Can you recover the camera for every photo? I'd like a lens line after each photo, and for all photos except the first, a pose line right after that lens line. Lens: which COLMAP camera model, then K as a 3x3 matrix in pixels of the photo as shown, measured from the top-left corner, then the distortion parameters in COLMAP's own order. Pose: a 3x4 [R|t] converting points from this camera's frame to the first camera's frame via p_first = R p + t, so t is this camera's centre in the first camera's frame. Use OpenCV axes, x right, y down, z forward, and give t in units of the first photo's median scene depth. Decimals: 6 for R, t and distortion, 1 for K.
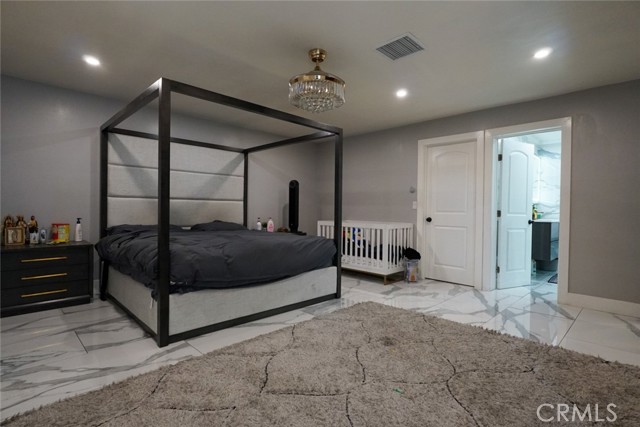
lens RADIAL K [[322.3, 0, 320.0], [0, 322.3, 213.5], [0, 0, 1]] dist [0.000107, 0.000172]
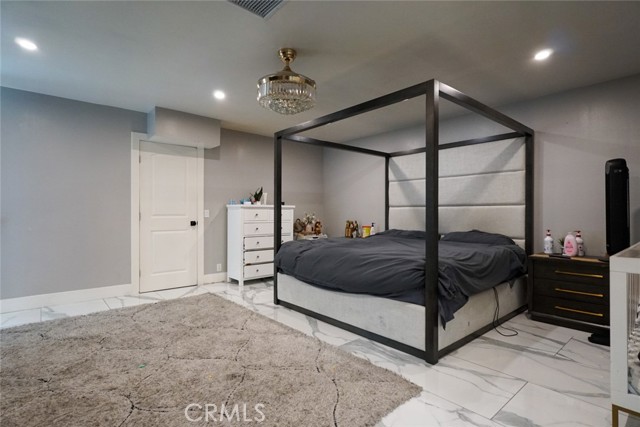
lens RADIAL K [[322.3, 0, 320.0], [0, 322.3, 213.5], [0, 0, 1]] dist [0.000107, 0.000172]
pose [[-0.068400, -0.017699, -0.997501, 0.611934], [-0.014907, 0.999749, -0.016716, -0.001120], [0.997547, 0.013727, -0.068647, 0.760120]]
